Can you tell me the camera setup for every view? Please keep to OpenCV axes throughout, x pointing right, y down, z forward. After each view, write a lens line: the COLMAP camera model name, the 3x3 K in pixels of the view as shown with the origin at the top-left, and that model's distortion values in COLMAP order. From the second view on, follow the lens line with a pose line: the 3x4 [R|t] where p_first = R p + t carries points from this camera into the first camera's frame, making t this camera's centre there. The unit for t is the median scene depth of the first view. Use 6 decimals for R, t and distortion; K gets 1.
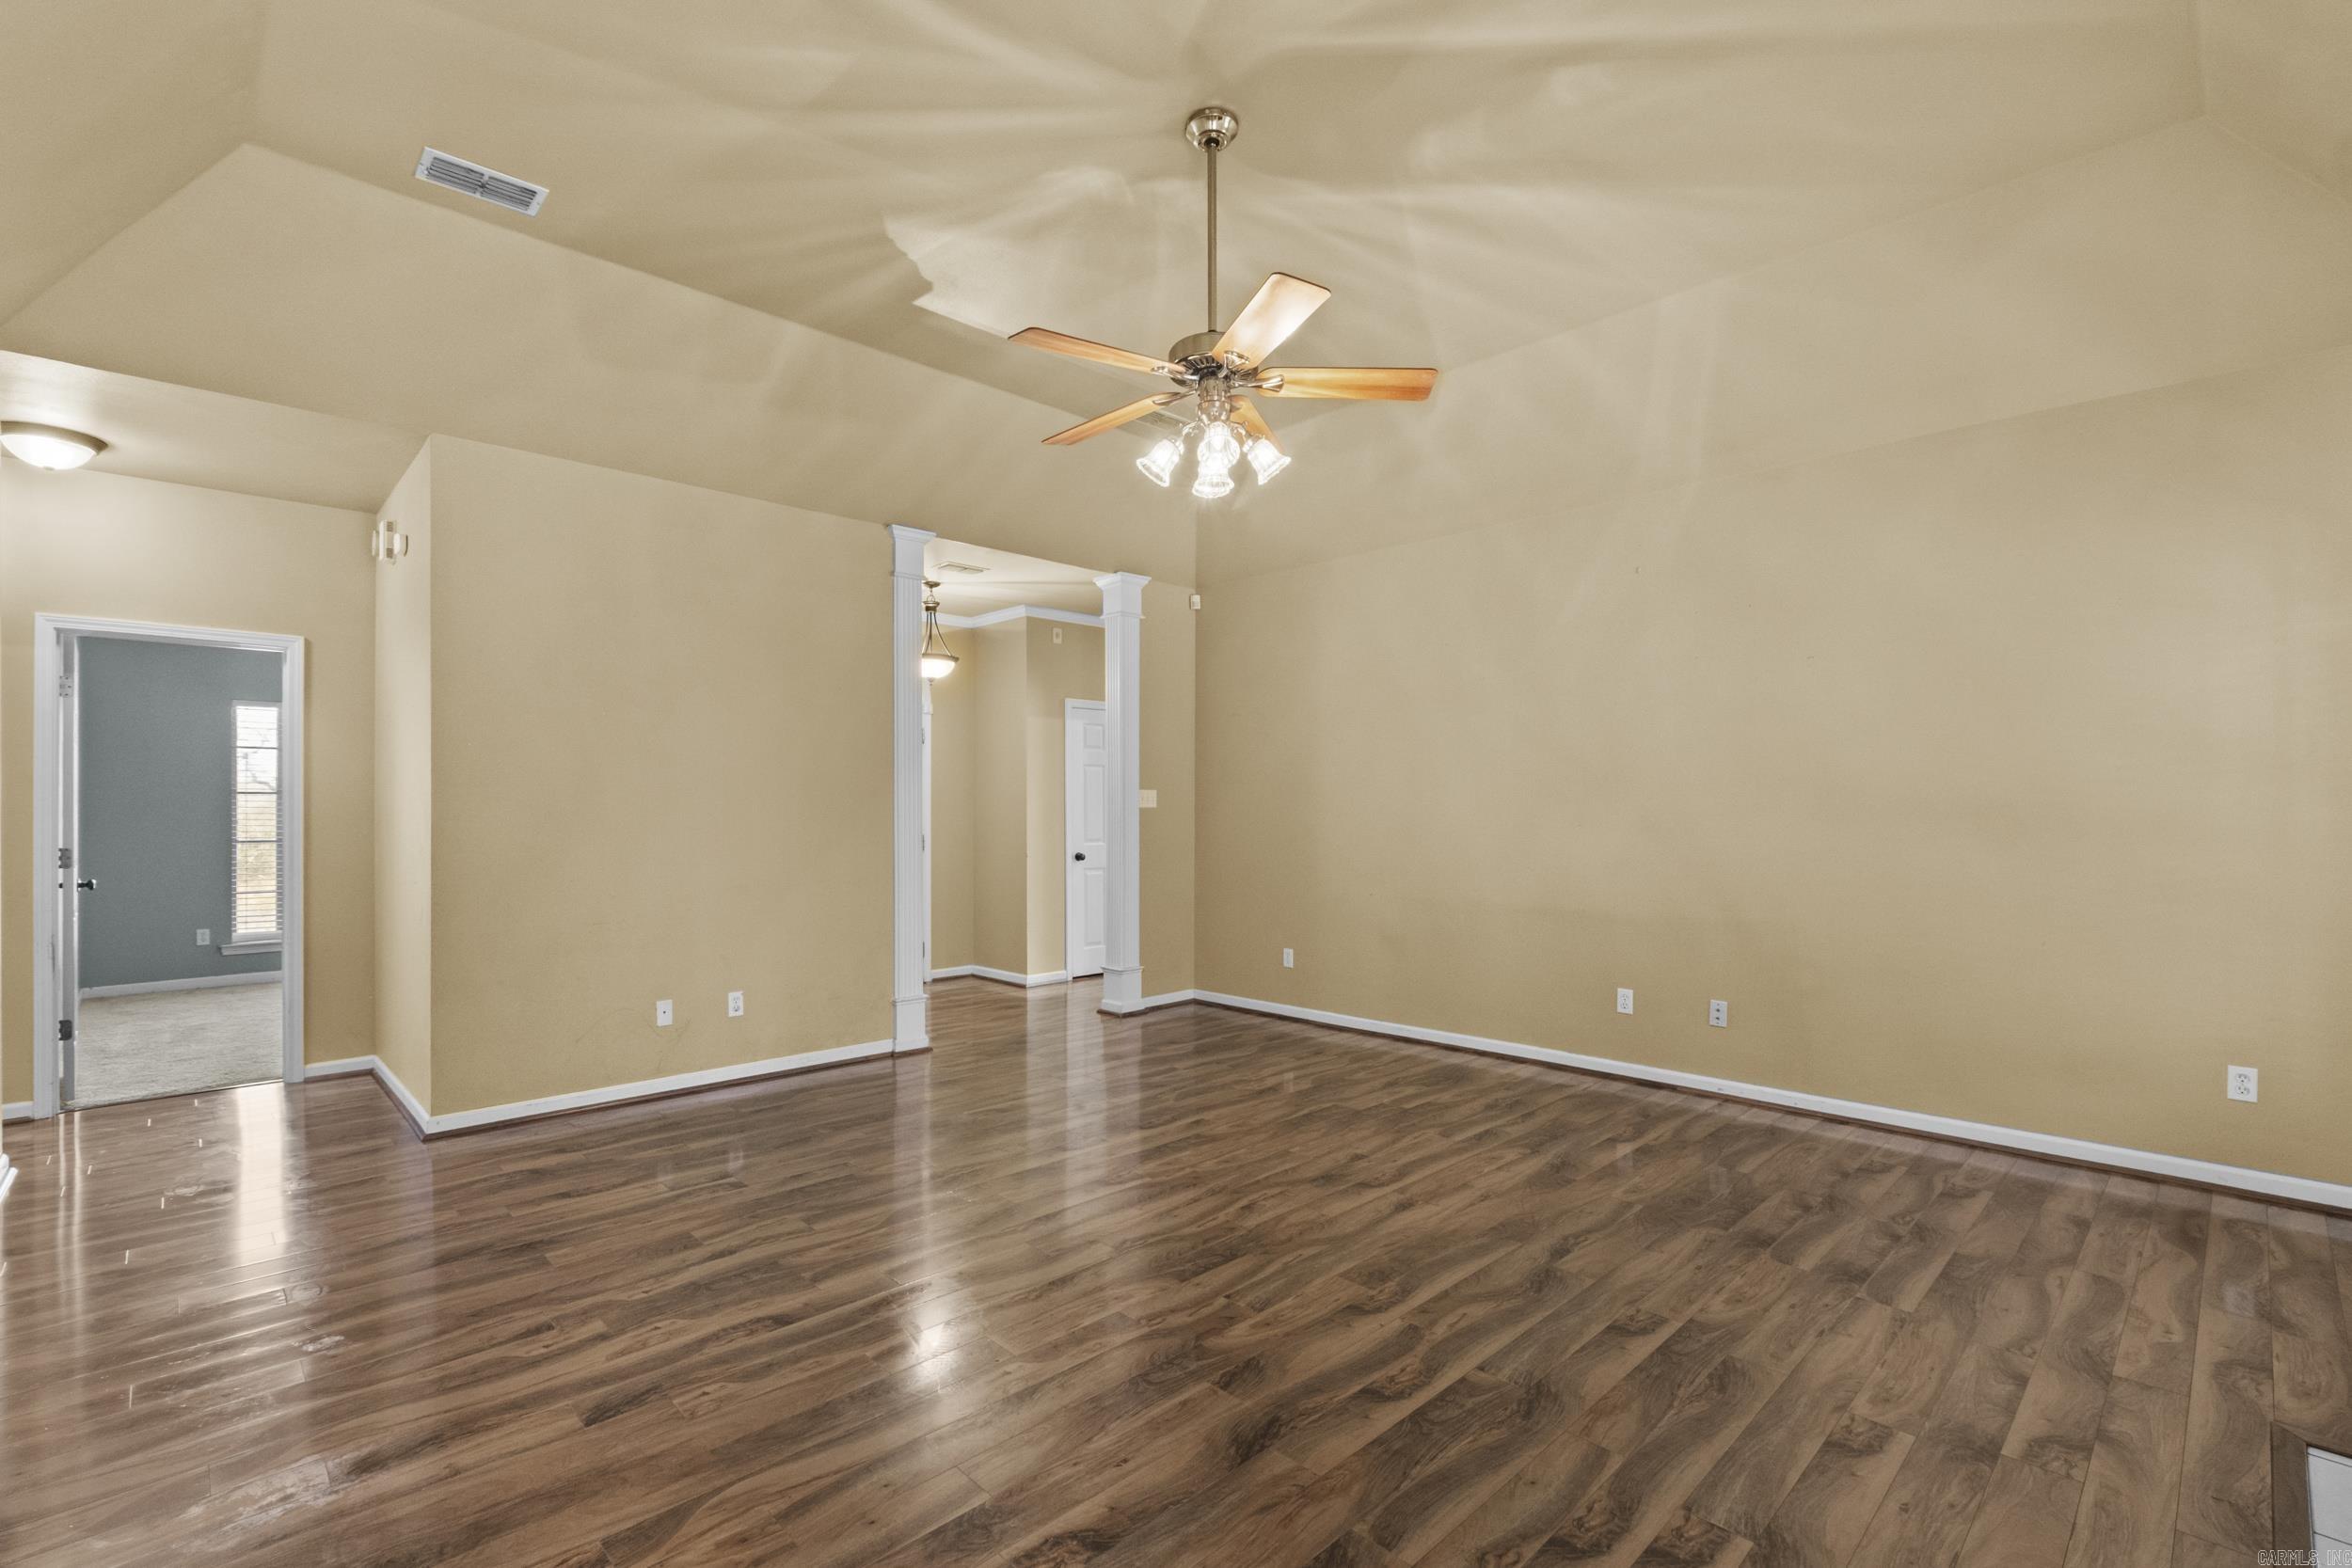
lens RADIAL K [[1032.7, 0, 1168.7], [0, 1032.7, 799.4], [0, 0, 1]] dist [-0.007484, -0.000614]
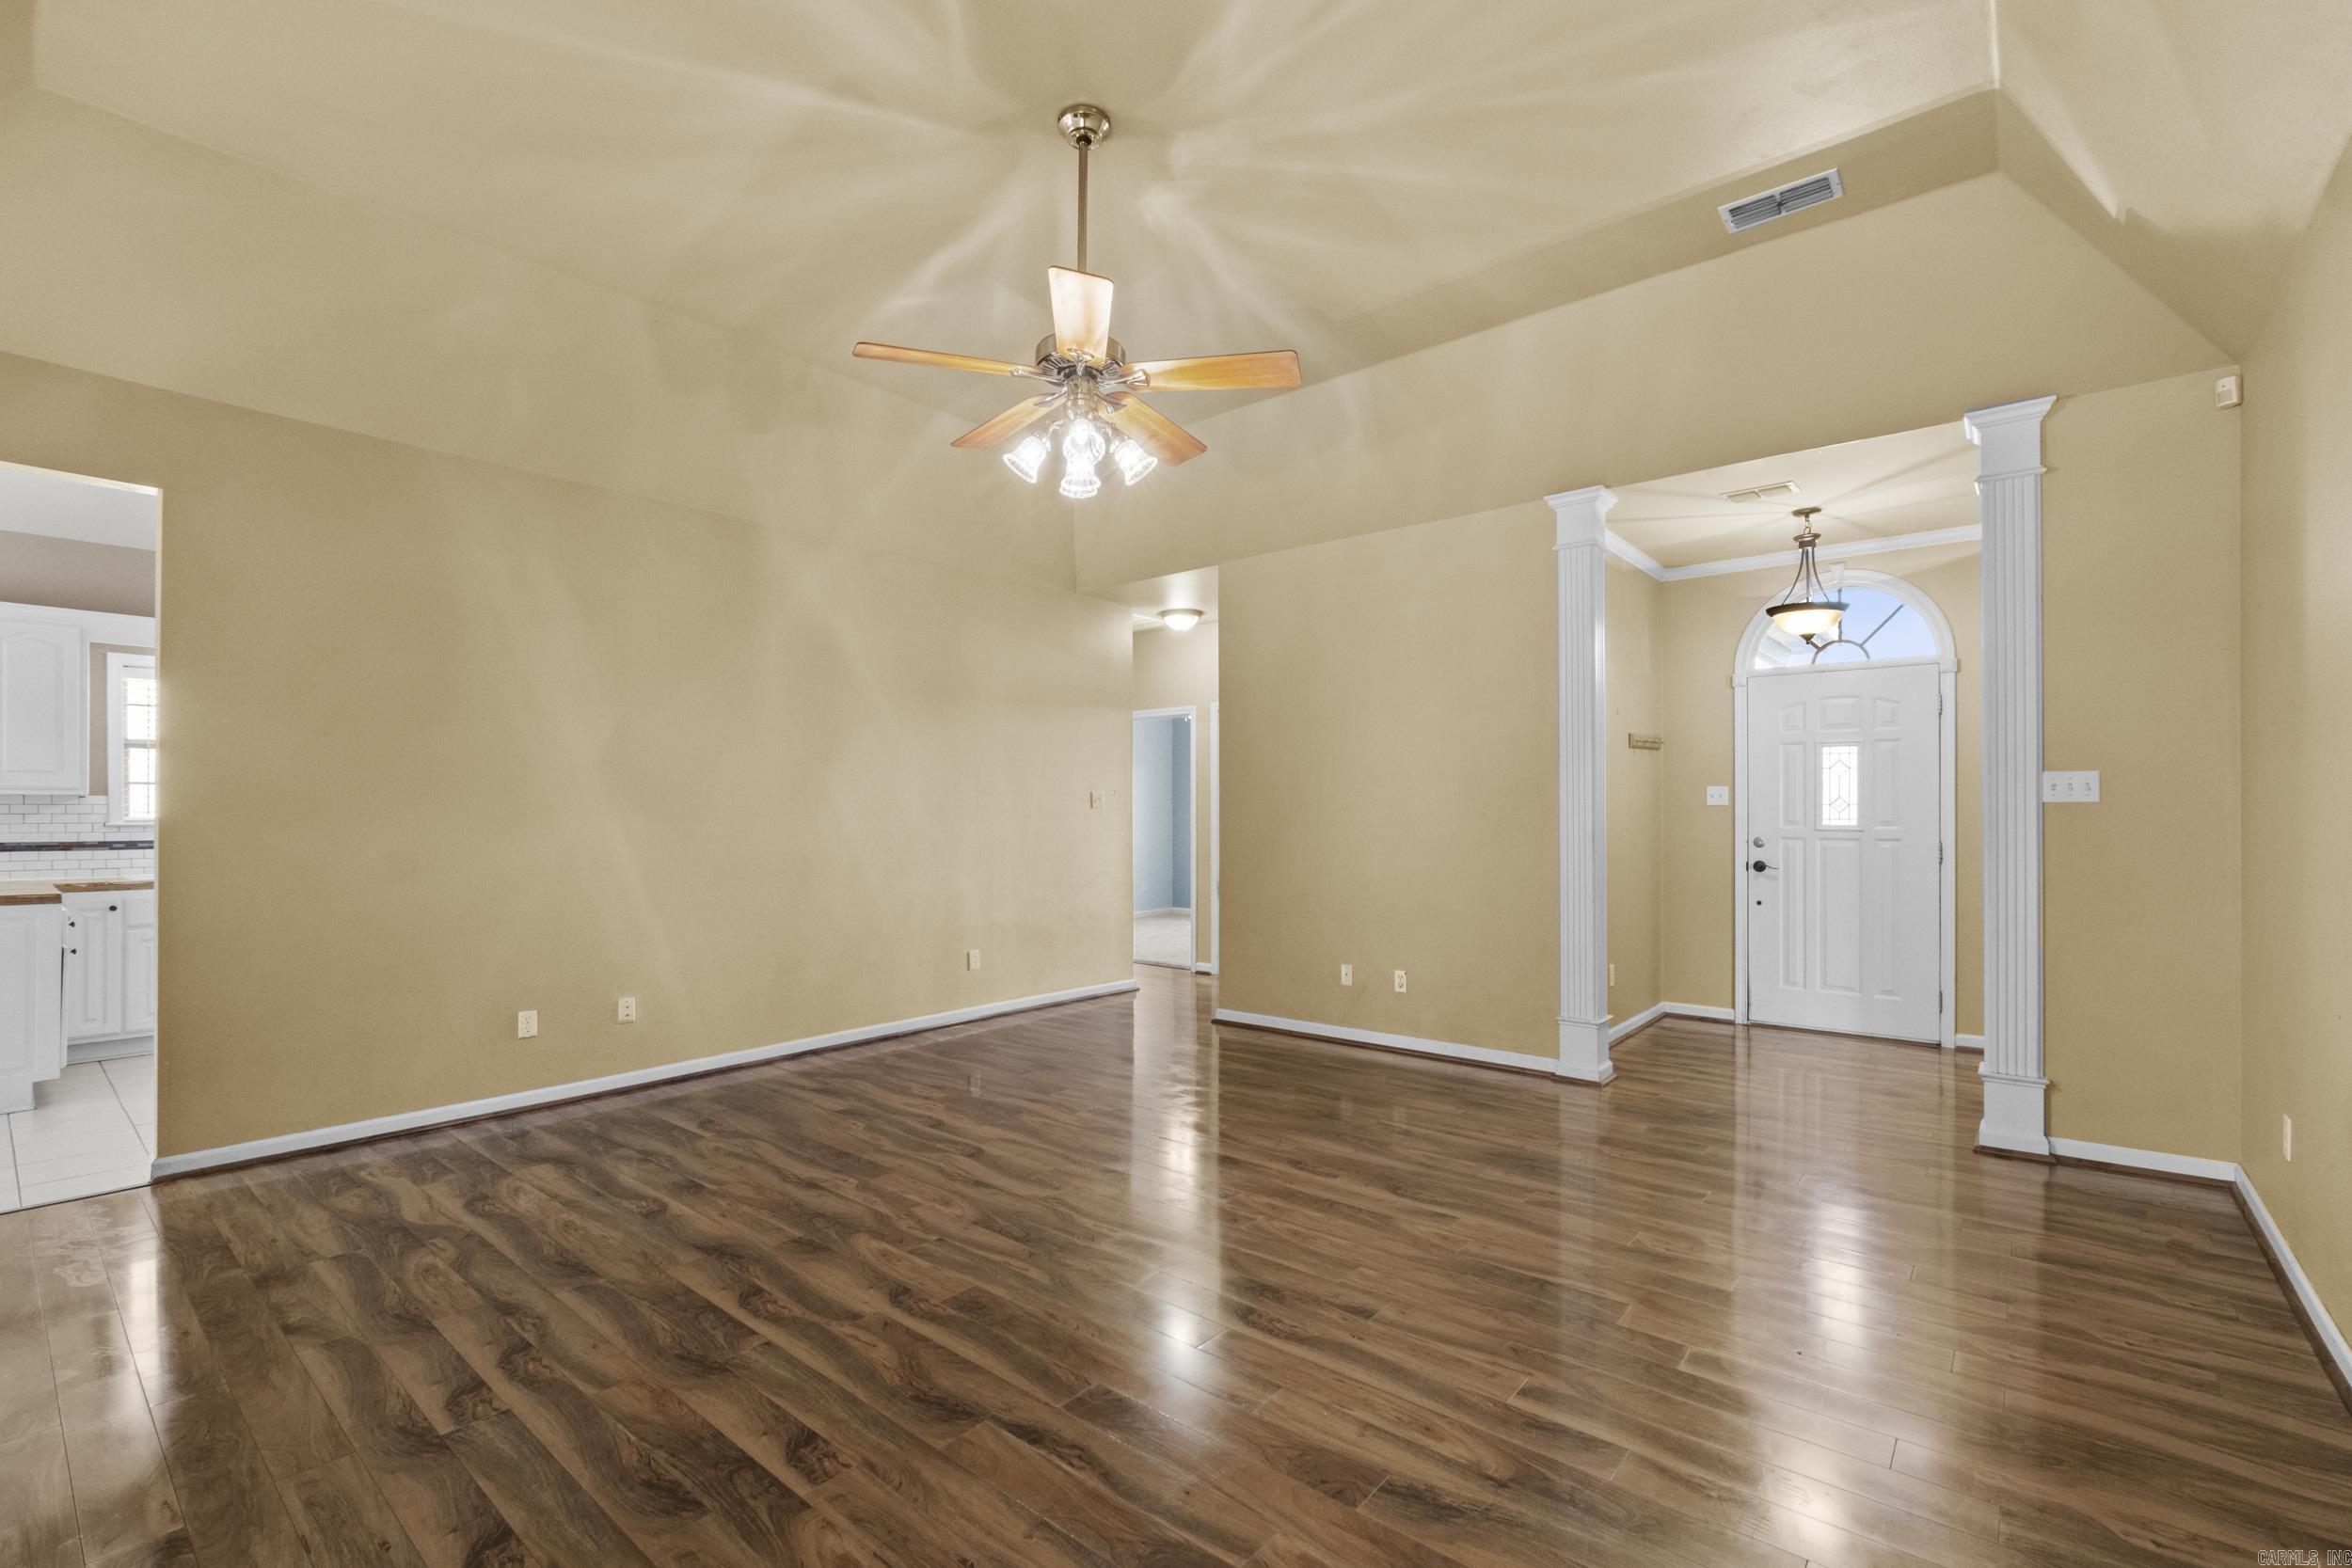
lens RADIAL K [[1032.7, 0, 1168.9], [0, 1032.7, 798.9], [0, 0, 1]] dist [-0.007484, -0.000614]
pose [[0.104580, -0.011068, -0.994455, 0.927025], [0.014047, 0.999855, -0.009651, 0.009067], [0.994417, -0.012960, 0.104720, 0.866600]]
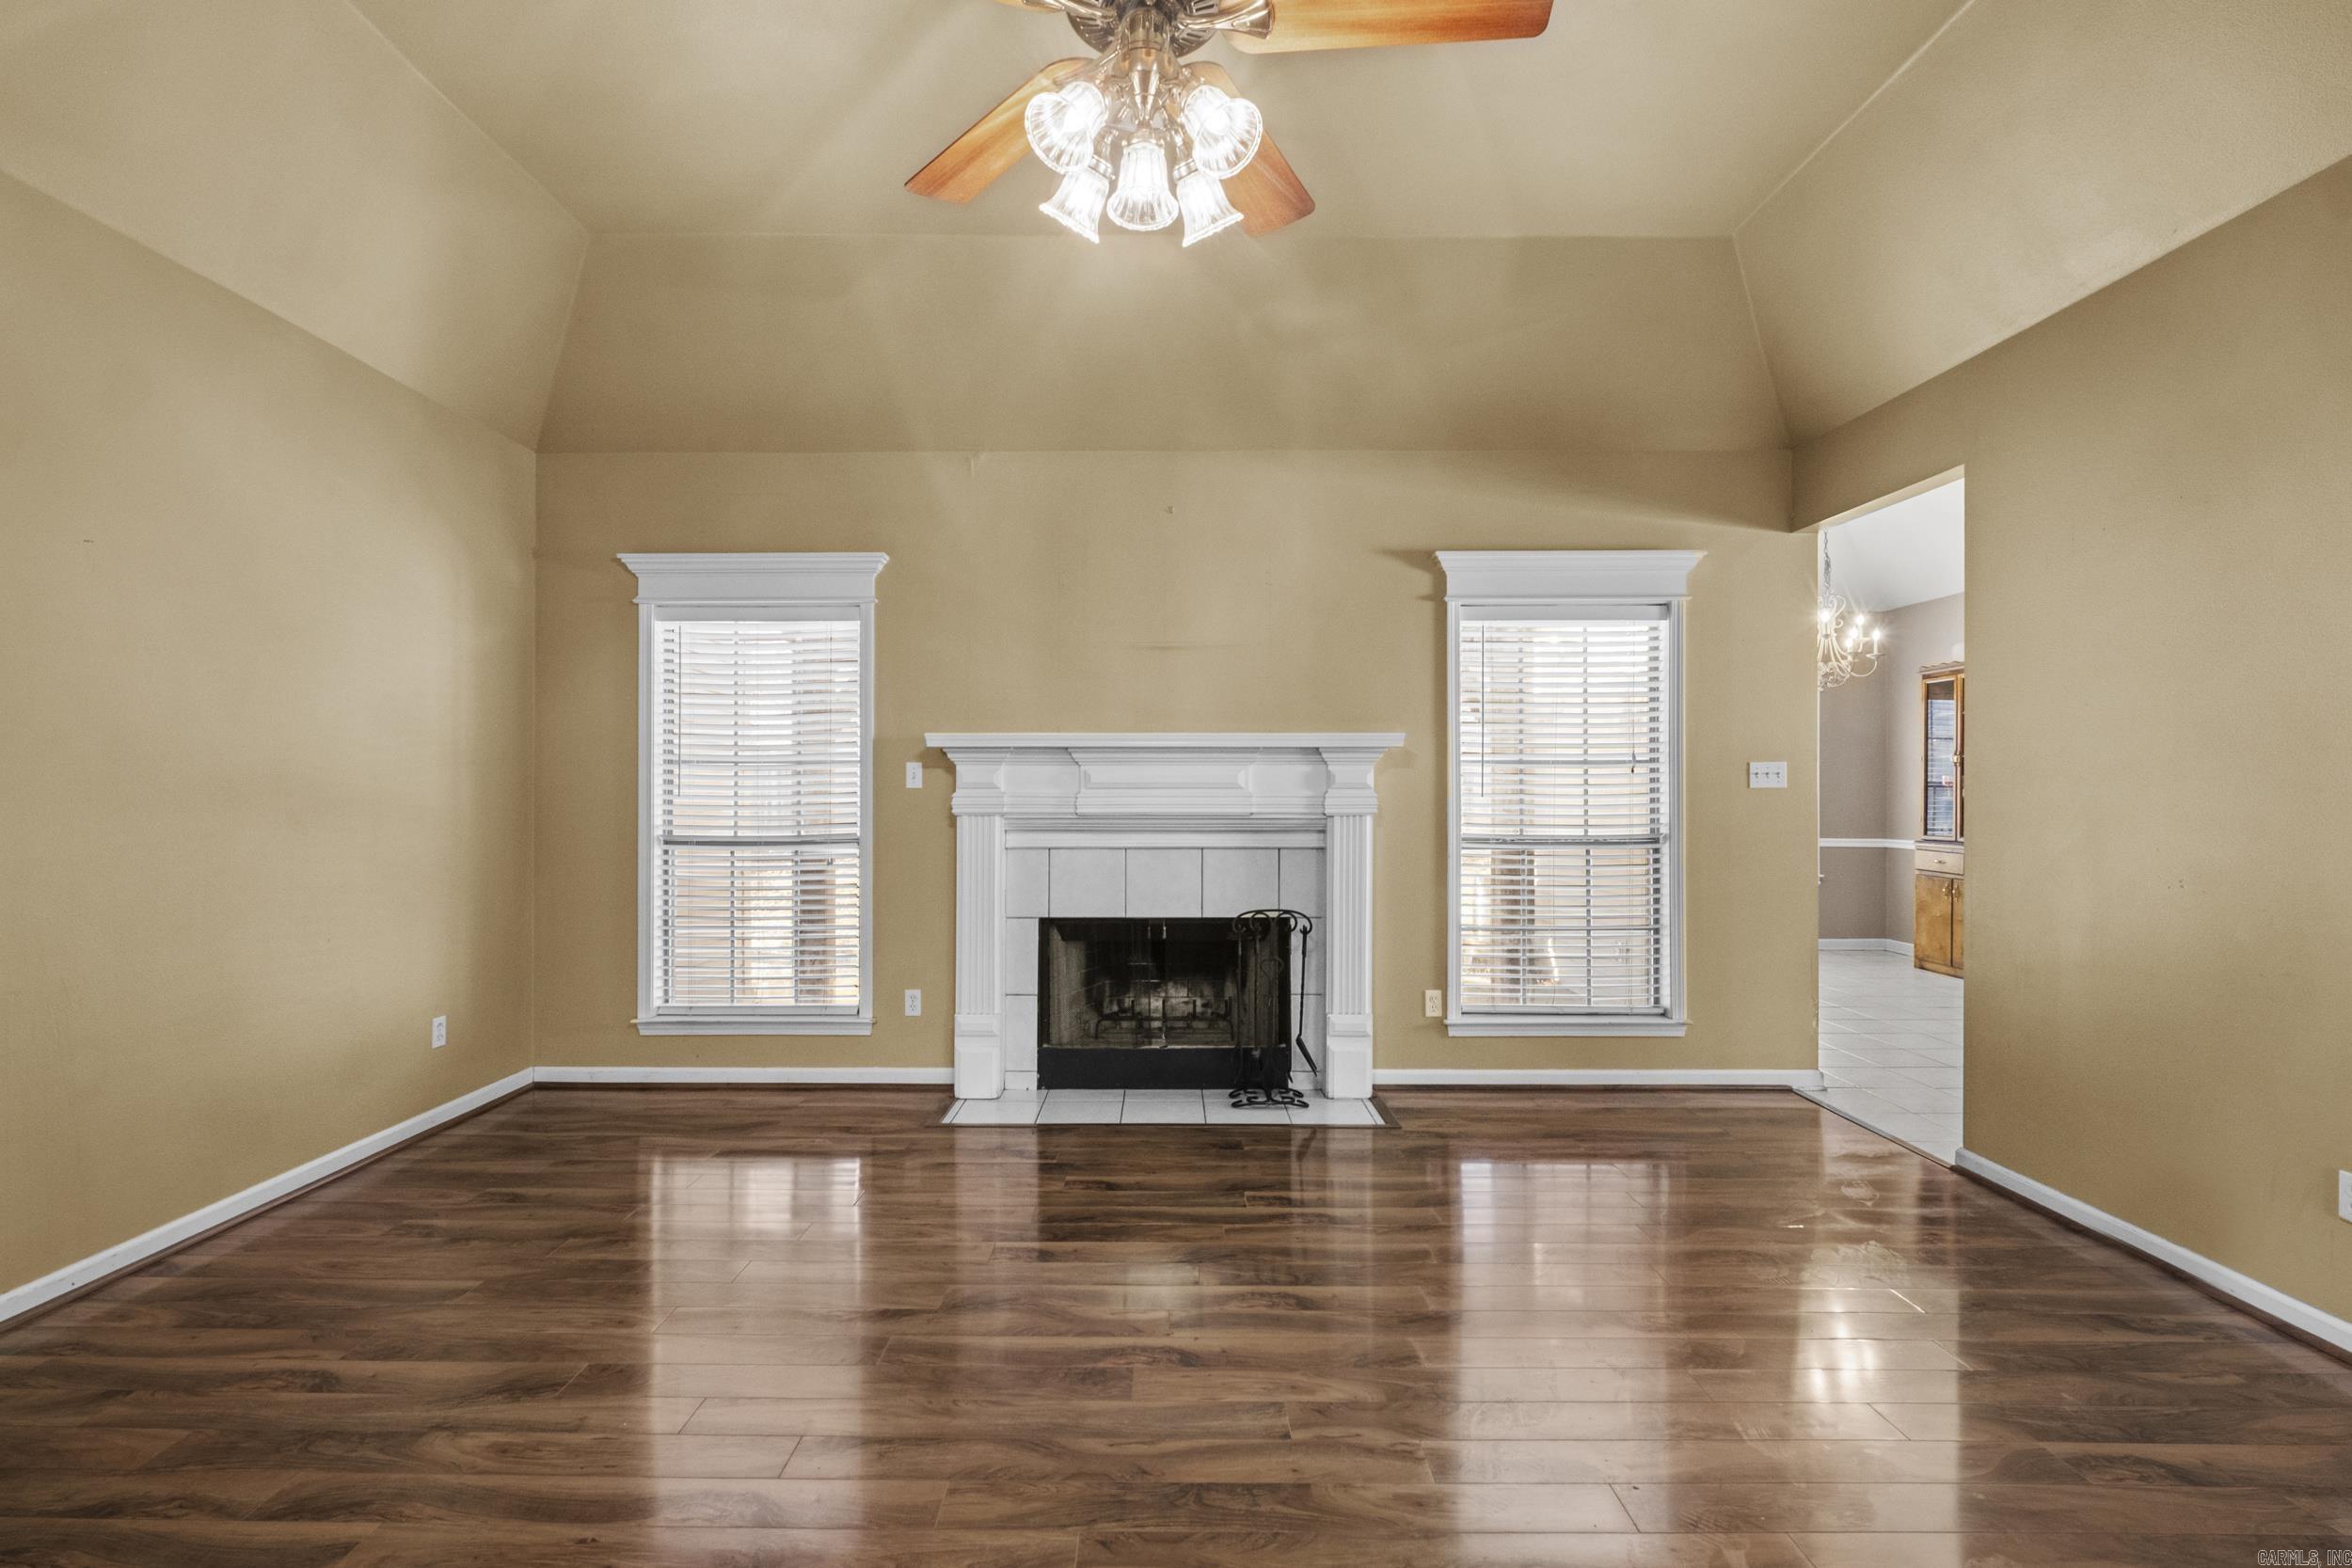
lens RADIAL K [[1032.7, 0, 1155.1], [0, 1032.7, 776.9], [0, 0, 1]] dist [-0.007484, -0.000614]
pose [[-0.706696, 0.006595, 0.707487, -0.316467], [-0.010521, 0.999748, -0.019829, 0.009768], [-0.707439, -0.021456, -0.706448, 1.229168]]
